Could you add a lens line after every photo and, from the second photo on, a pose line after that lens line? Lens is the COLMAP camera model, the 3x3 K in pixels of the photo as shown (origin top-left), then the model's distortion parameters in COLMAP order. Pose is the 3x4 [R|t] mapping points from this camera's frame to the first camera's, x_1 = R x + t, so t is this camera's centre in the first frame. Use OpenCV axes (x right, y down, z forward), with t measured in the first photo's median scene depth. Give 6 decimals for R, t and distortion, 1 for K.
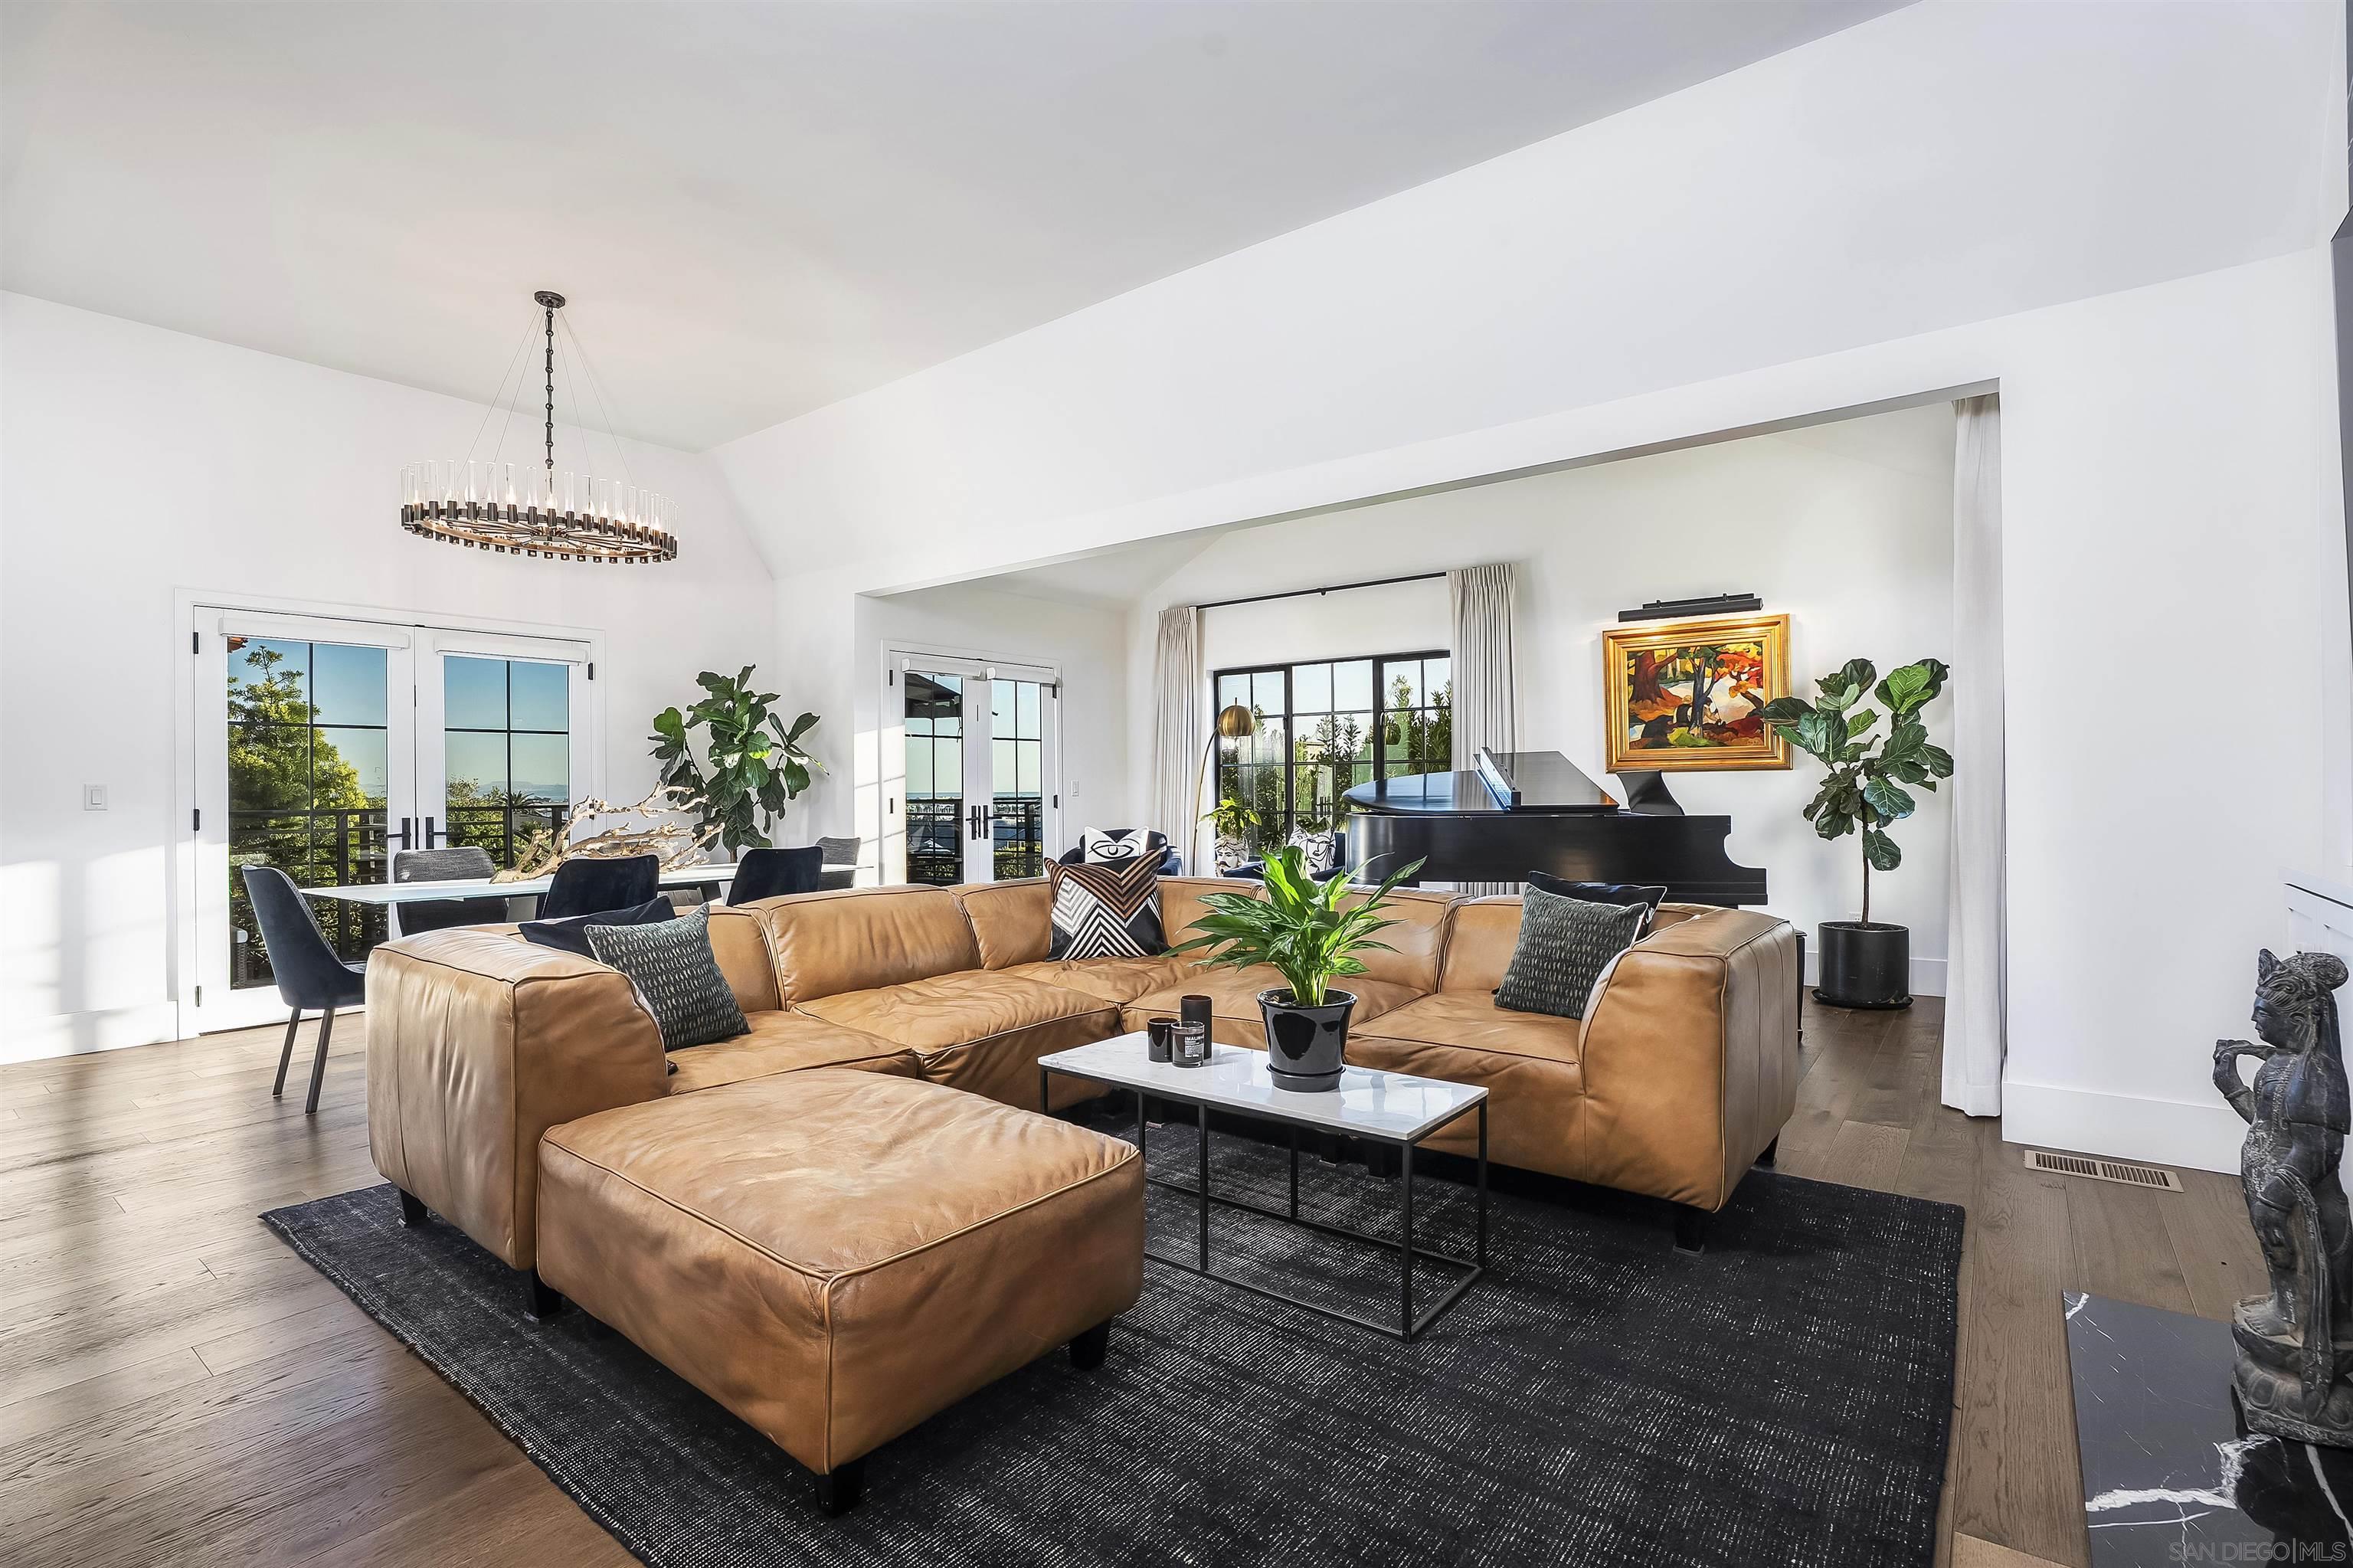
lens RADIAL K [[1111.2, 0, 1176.5], [0, 1111.2, 784.0], [0, 0, 1]] dist [0.001584, 0.000386]
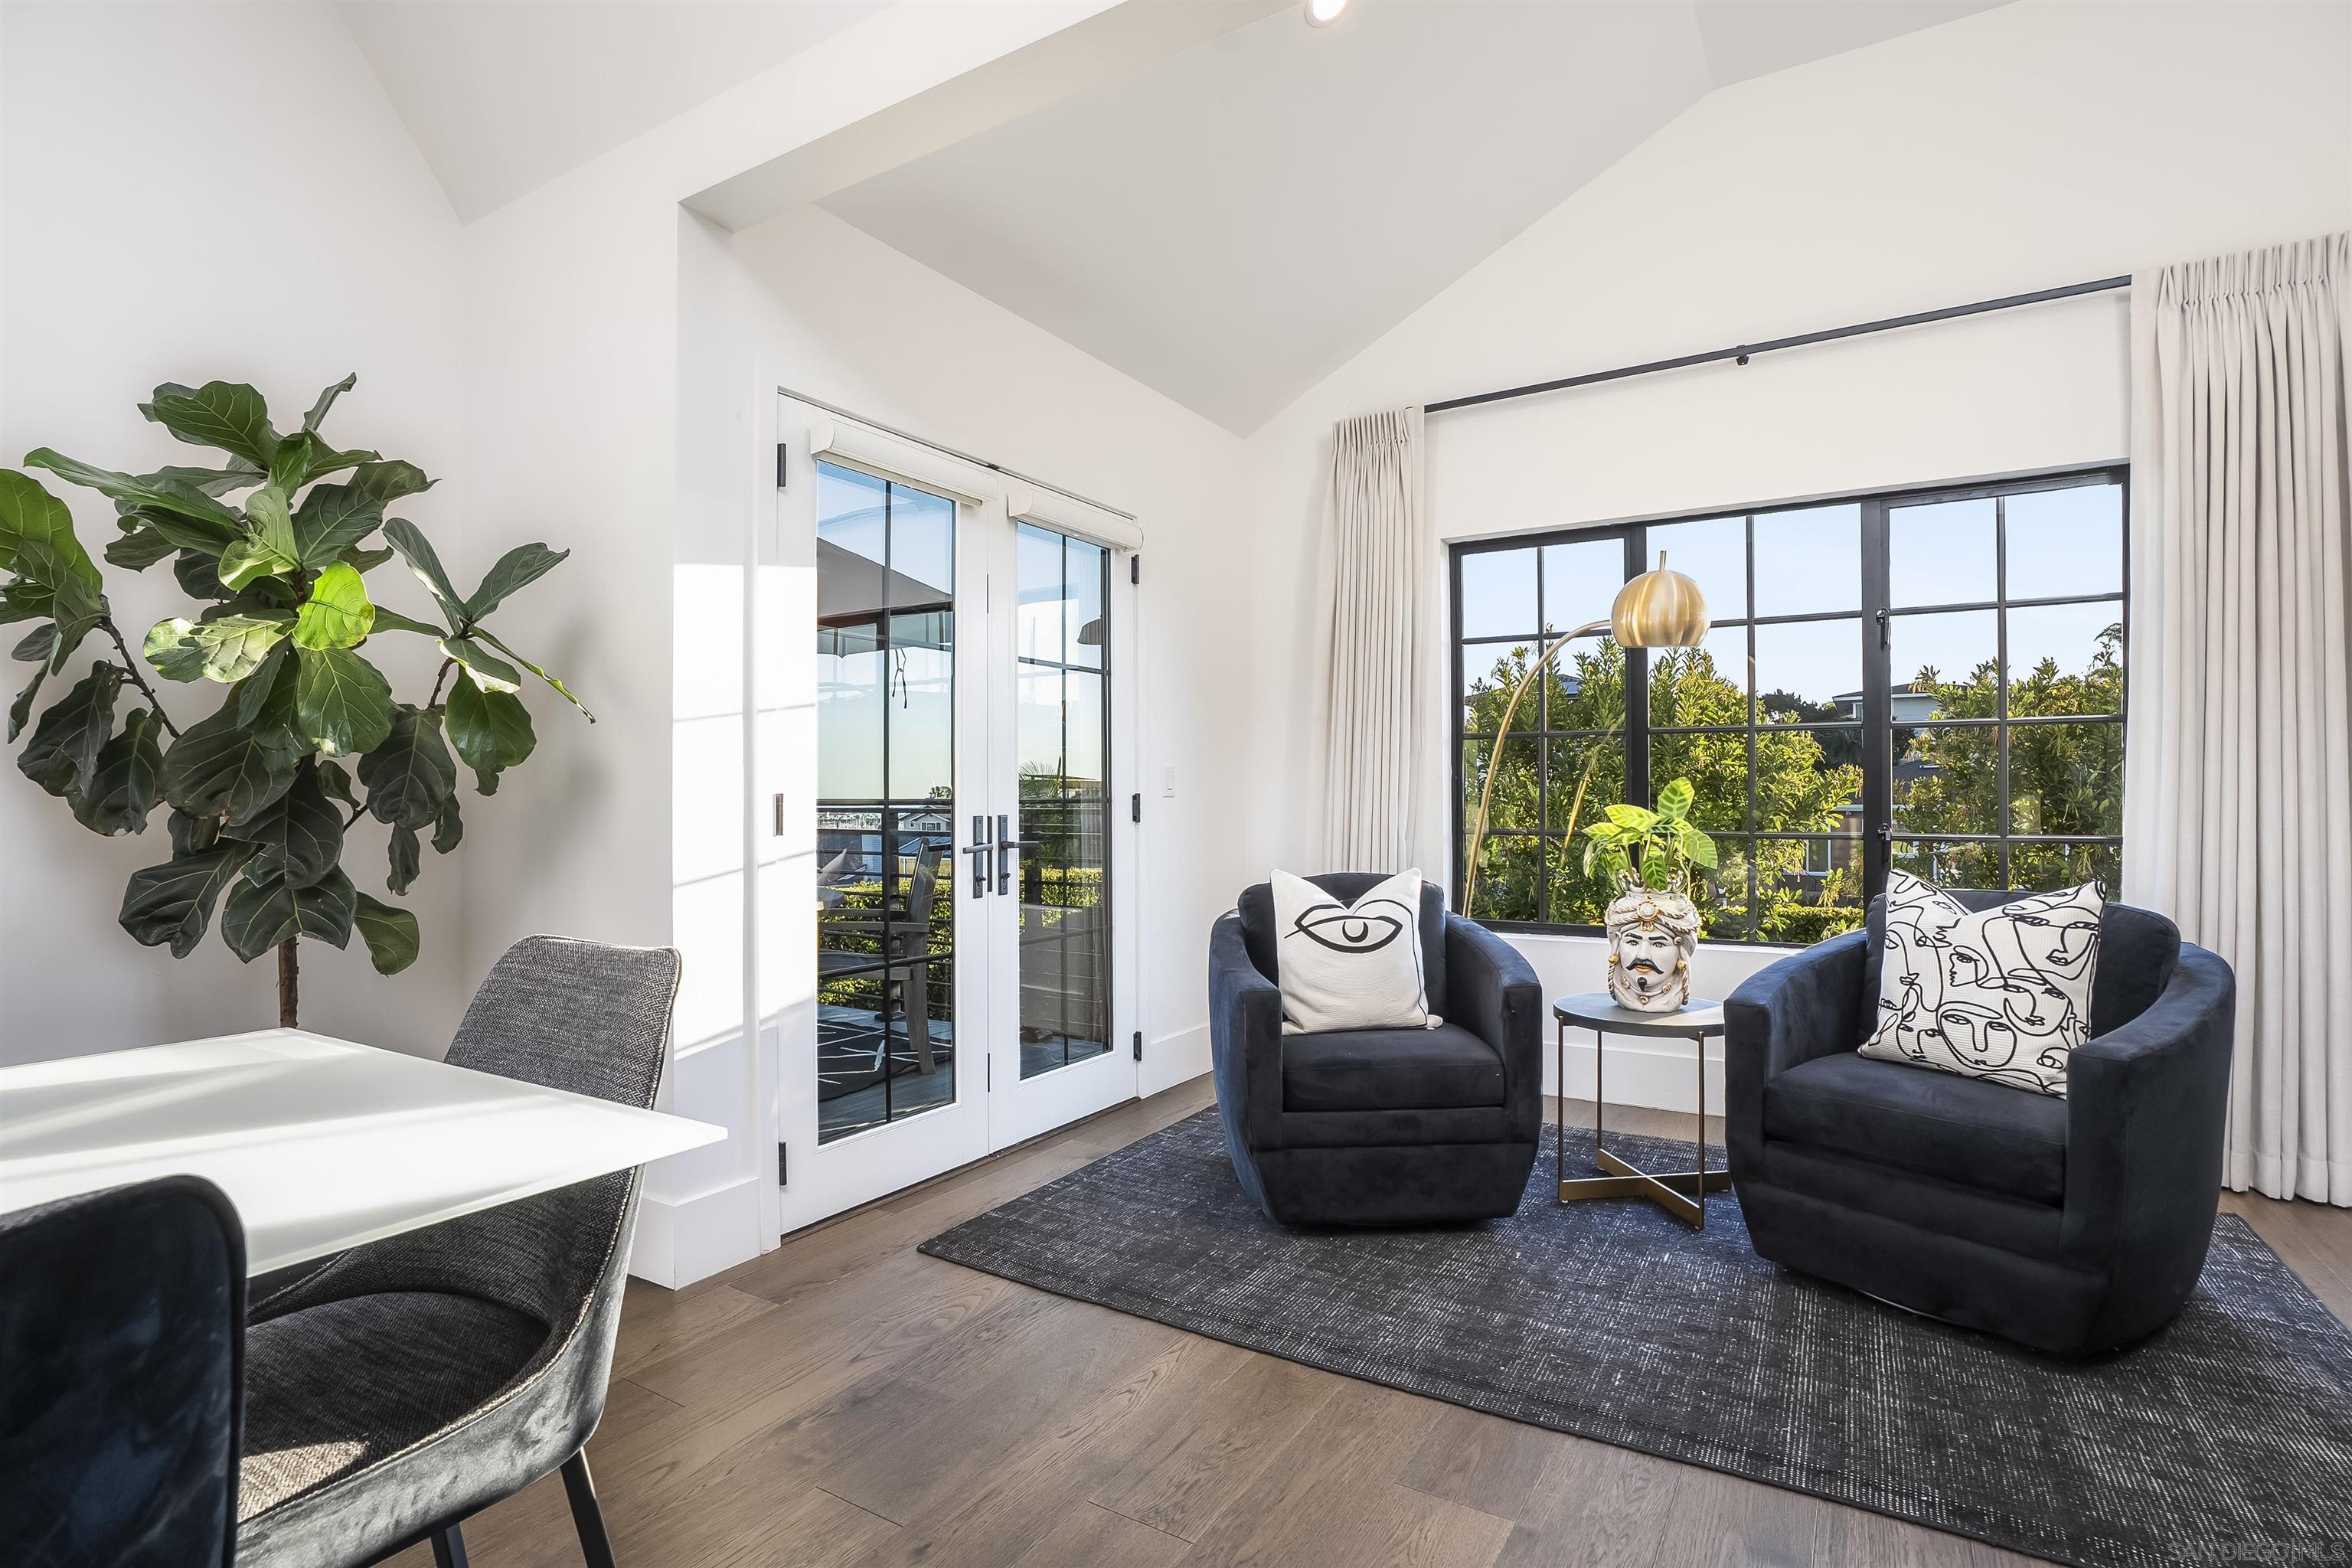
lens RADIAL K [[1140.4, 0, 1176.0], [0, 1140.4, 784.0], [0, 0, 1]] dist [-0.006072, -0.000363]
pose [[0.996911, 0.005870, 0.078318, -0.165379], [-0.004832, 0.999898, -0.013433, 0.014696], [-0.078389, 0.013013, 0.996838, 0.652358]]
